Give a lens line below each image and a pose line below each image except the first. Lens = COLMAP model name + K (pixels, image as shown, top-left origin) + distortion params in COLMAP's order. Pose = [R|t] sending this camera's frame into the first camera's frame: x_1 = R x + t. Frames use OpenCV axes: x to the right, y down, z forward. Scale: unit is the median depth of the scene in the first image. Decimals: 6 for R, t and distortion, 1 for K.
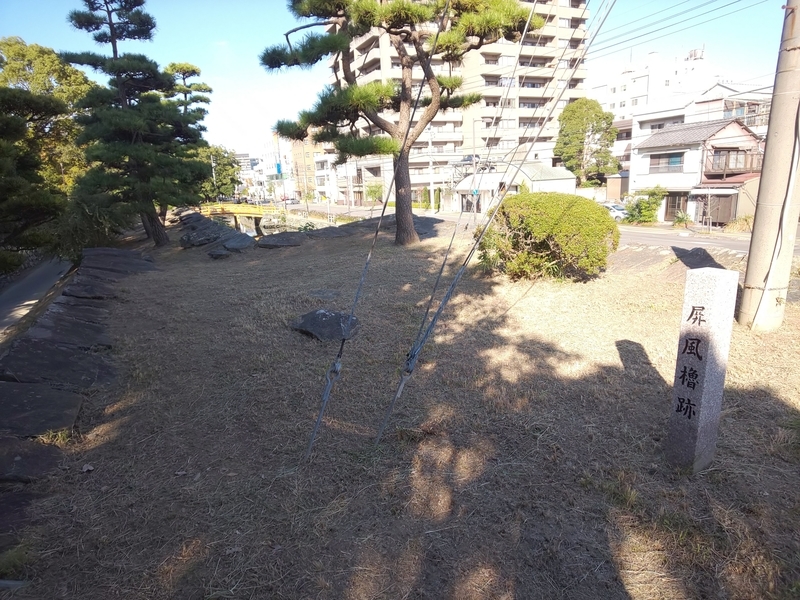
lens RADIAL K [[478.2, 0, 400.0], [0, 478.2, 300.0], [0, 0, 1]] dist [0.005100, -0.022620]
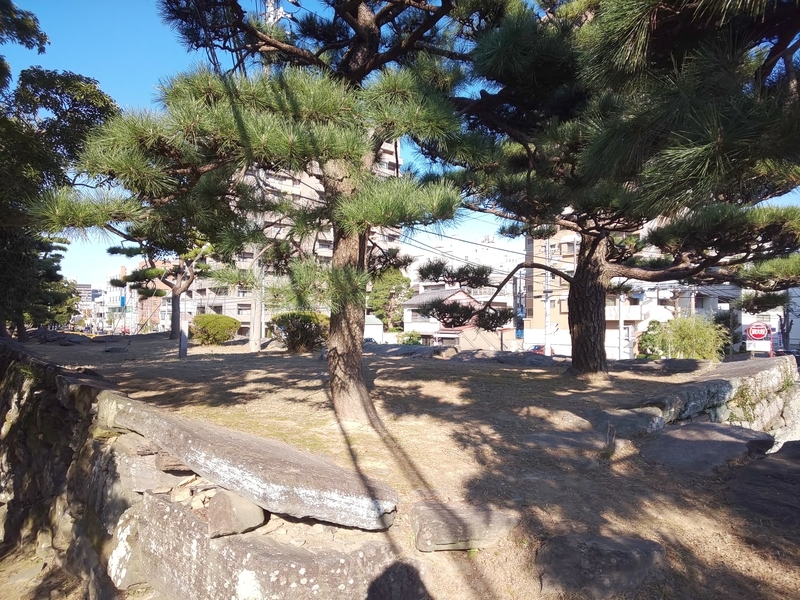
lens RADIAL K [[478.2, 0, 400.0], [0, 478.2, 300.0], [0, 0, 1]] dist [0.005100, -0.022620]
pose [[0.958548, 0.068228, 0.276642, 0.099996], [0.016047, 0.956439, -0.291490, 0.090621], [-0.284480, 0.283847, 0.915698, -0.326269]]
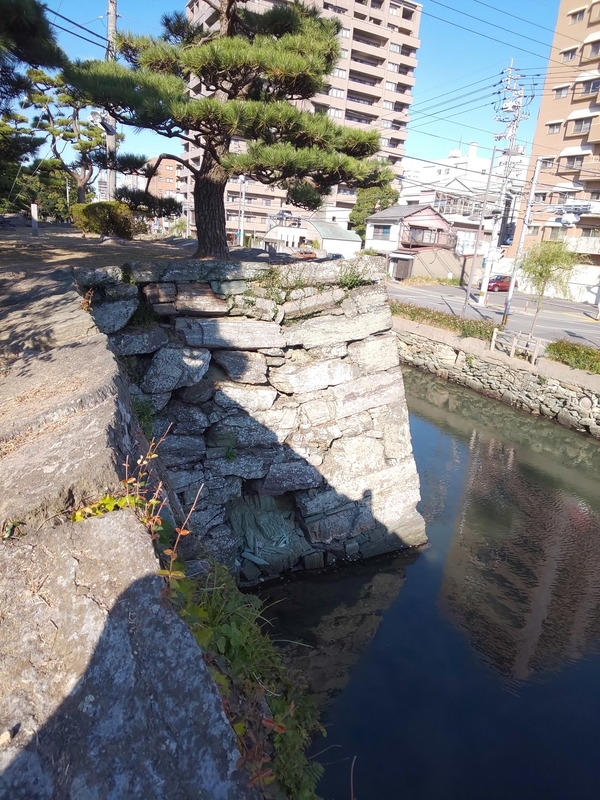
lens RADIAL K [[478.2, 0, 300.0], [0, 478.2, 400.0], [0, 0, 1]] dist [0.005100, -0.022620]
pose [[0.990640, 0.112353, 0.077524, 0.281184], [-0.118658, 0.989528, 0.082182, 0.111665], [-0.067479, -0.090611, 0.993598, -0.419506]]
